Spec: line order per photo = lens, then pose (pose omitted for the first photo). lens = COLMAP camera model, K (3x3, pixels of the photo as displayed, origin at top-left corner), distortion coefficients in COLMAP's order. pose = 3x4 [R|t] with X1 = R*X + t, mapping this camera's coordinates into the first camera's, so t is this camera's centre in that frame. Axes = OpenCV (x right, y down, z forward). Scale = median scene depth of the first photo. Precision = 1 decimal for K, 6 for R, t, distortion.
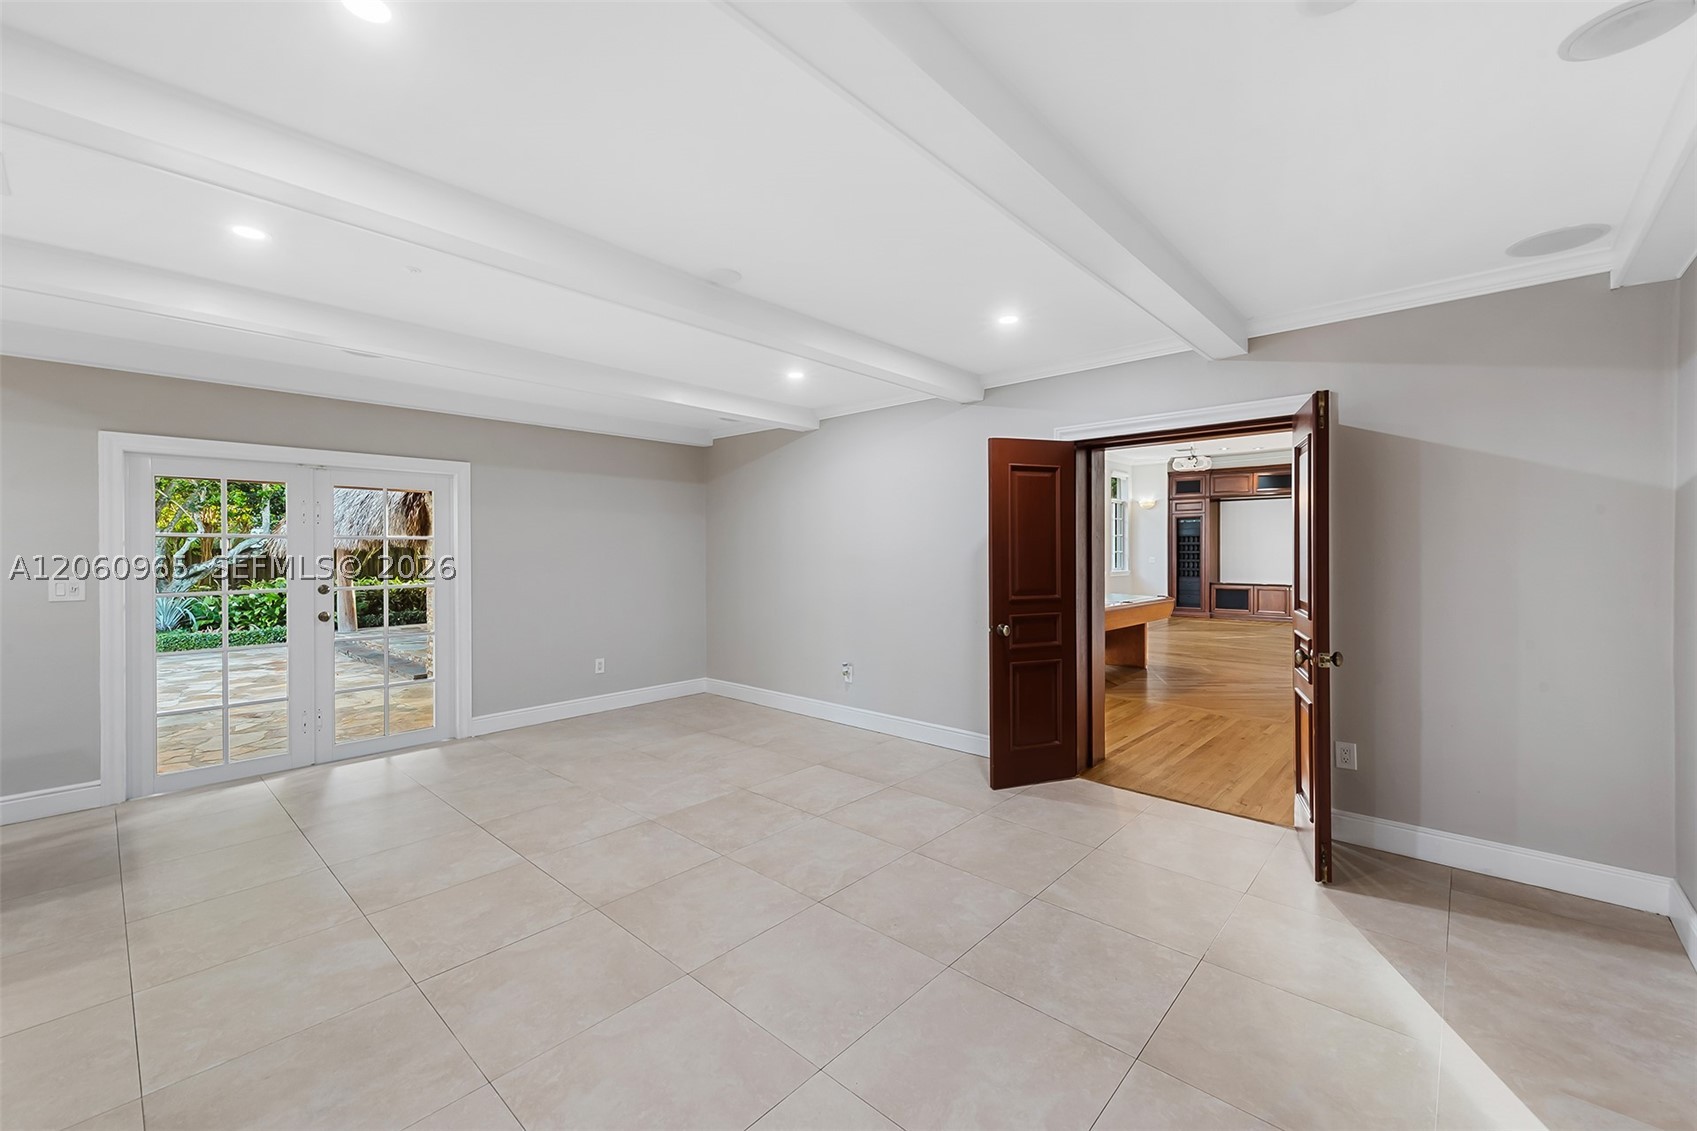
lens RADIAL K [[663.1, 0, 845.1], [0, 663.1, 556.3], [0, 0, 1]] dist [0.003507, -0.000729]
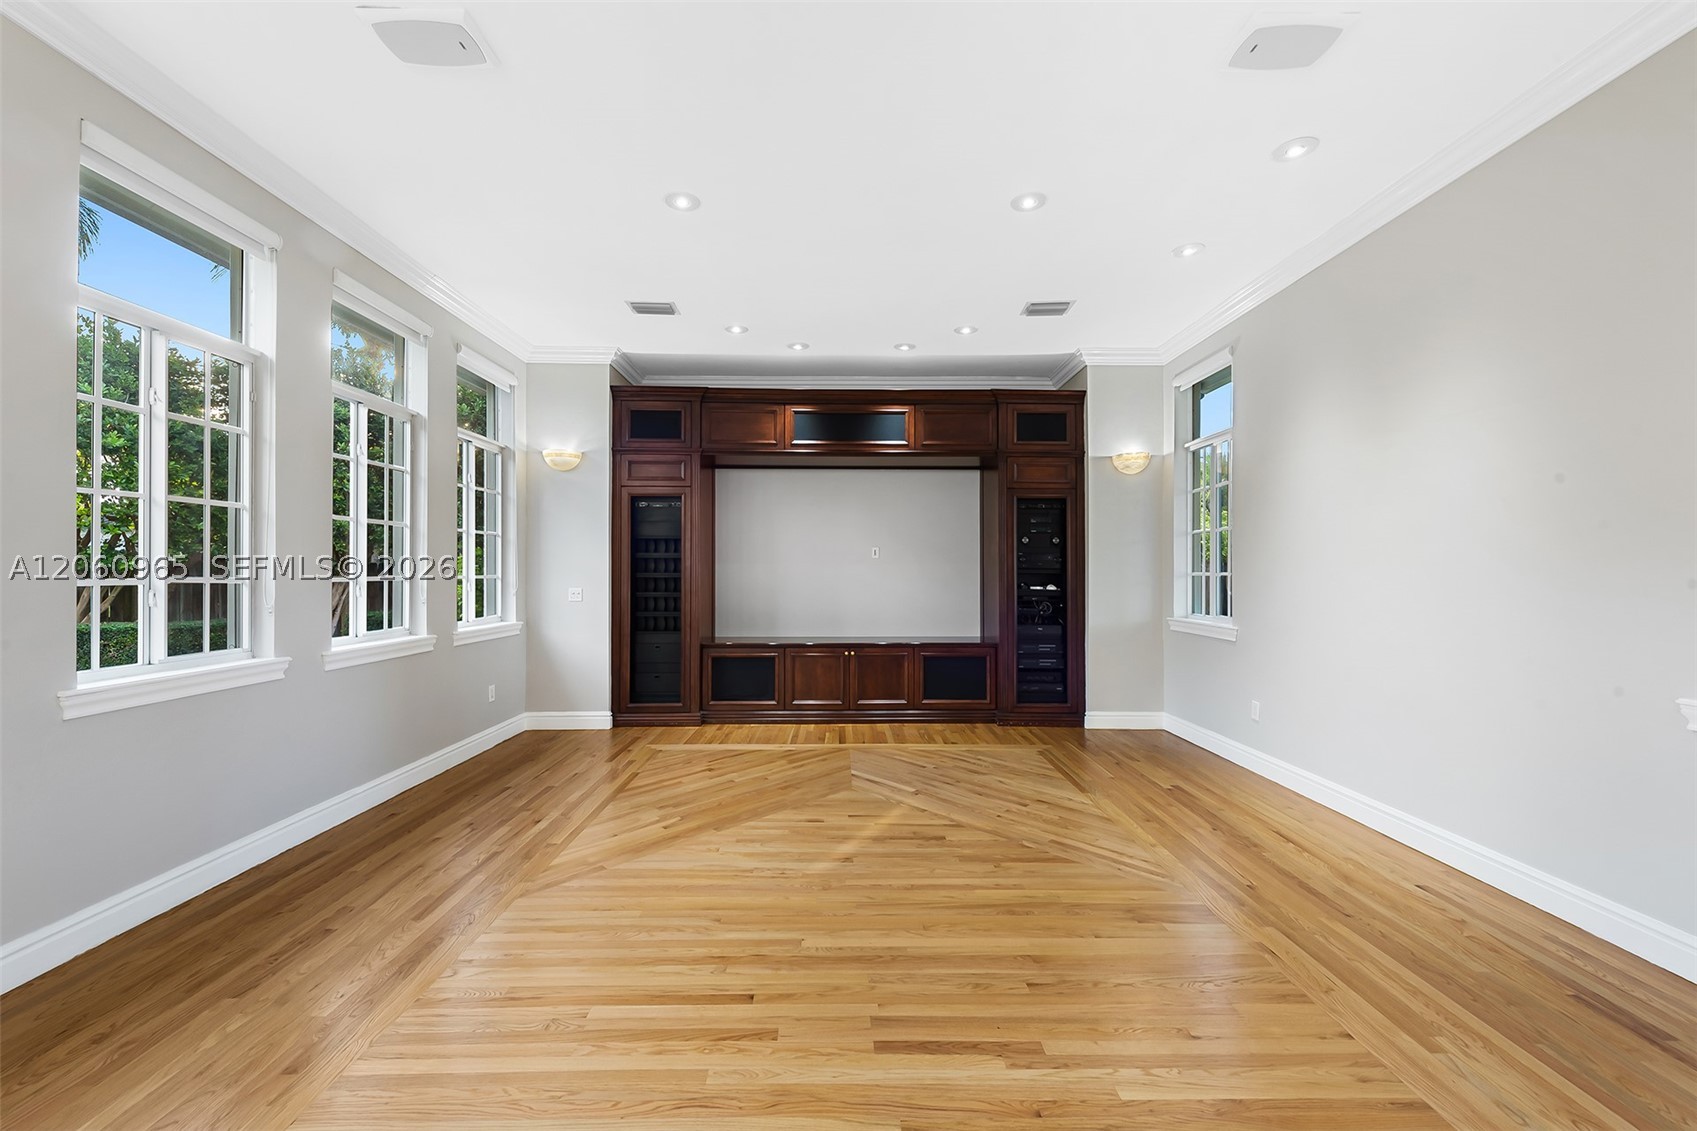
lens RADIAL K [[663.1, 0, 848.7], [0, 663.1, 565.6], [0, 0, 1]] dist [0.003507, -0.000729]
pose [[0.747555, 0.005014, 0.664180, 0.322053], [0.003097, 0.999934, -0.011034, -0.007387], [-0.664192, 0.010306, 0.747491, 0.588966]]
